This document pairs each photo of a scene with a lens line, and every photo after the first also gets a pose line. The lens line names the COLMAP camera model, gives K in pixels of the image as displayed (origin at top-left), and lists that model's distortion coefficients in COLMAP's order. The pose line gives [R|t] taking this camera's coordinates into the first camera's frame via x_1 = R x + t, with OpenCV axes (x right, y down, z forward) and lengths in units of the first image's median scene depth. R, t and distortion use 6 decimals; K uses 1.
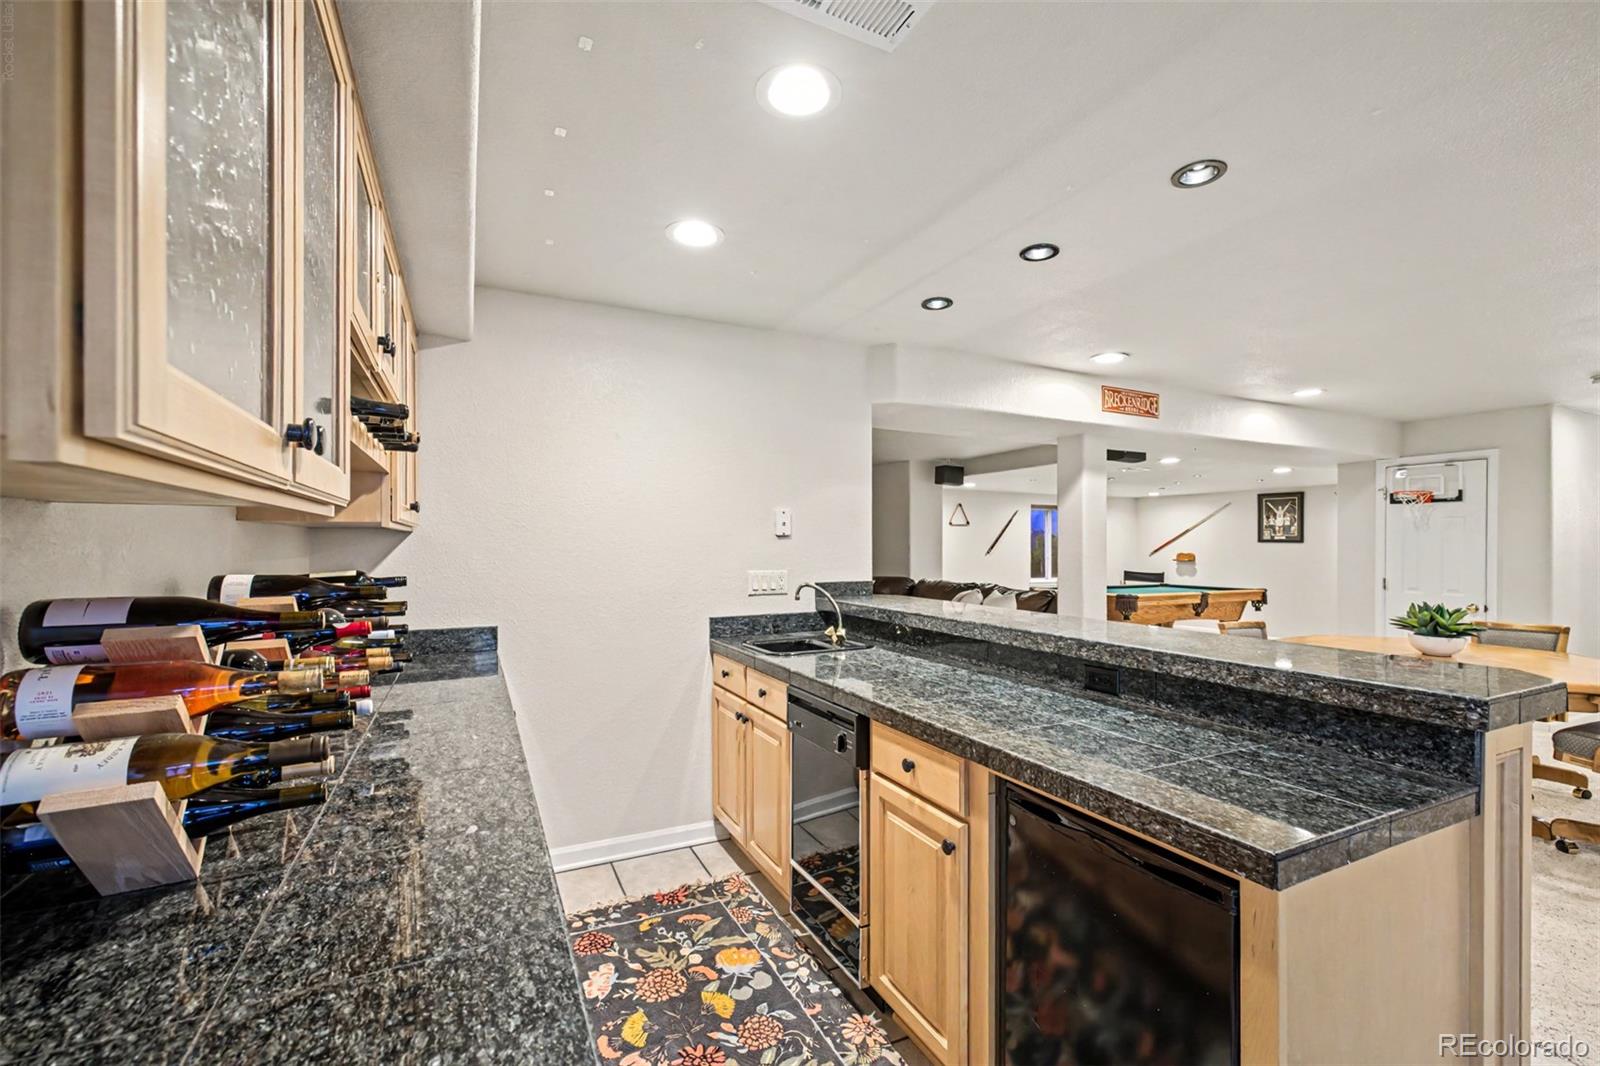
lens RADIAL K [[689.3, 0, 800.0], [0, 689.3, 533.0], [0, 0, 1]] dist [0.022295, 0.000027]
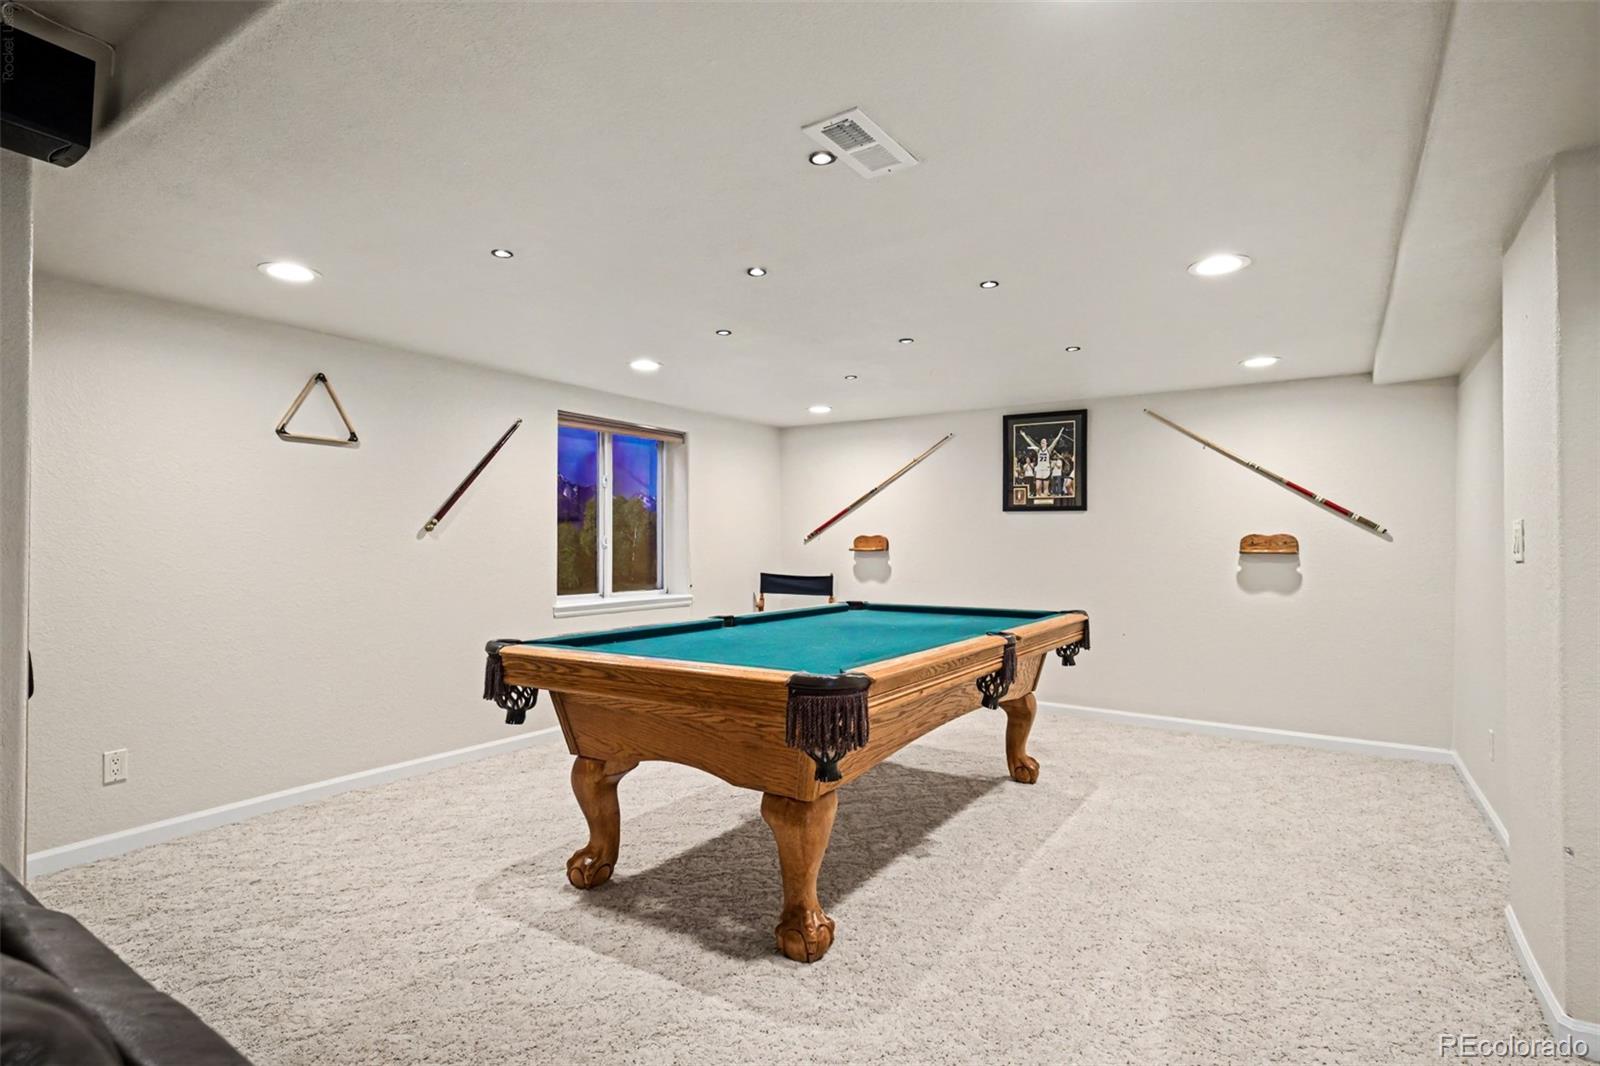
lens RADIAL K [[795.1, 0, 800.0], [0, 795.1, 533.0], [0, 0, 1]] dist [-0.000639, -0.000101]
pose [[0.863674, 0.007021, 0.504001, 0.242671], [-0.008969, 0.999959, 0.001439, 0.029366], [-0.503970, -0.005763, 0.863702, 0.579224]]
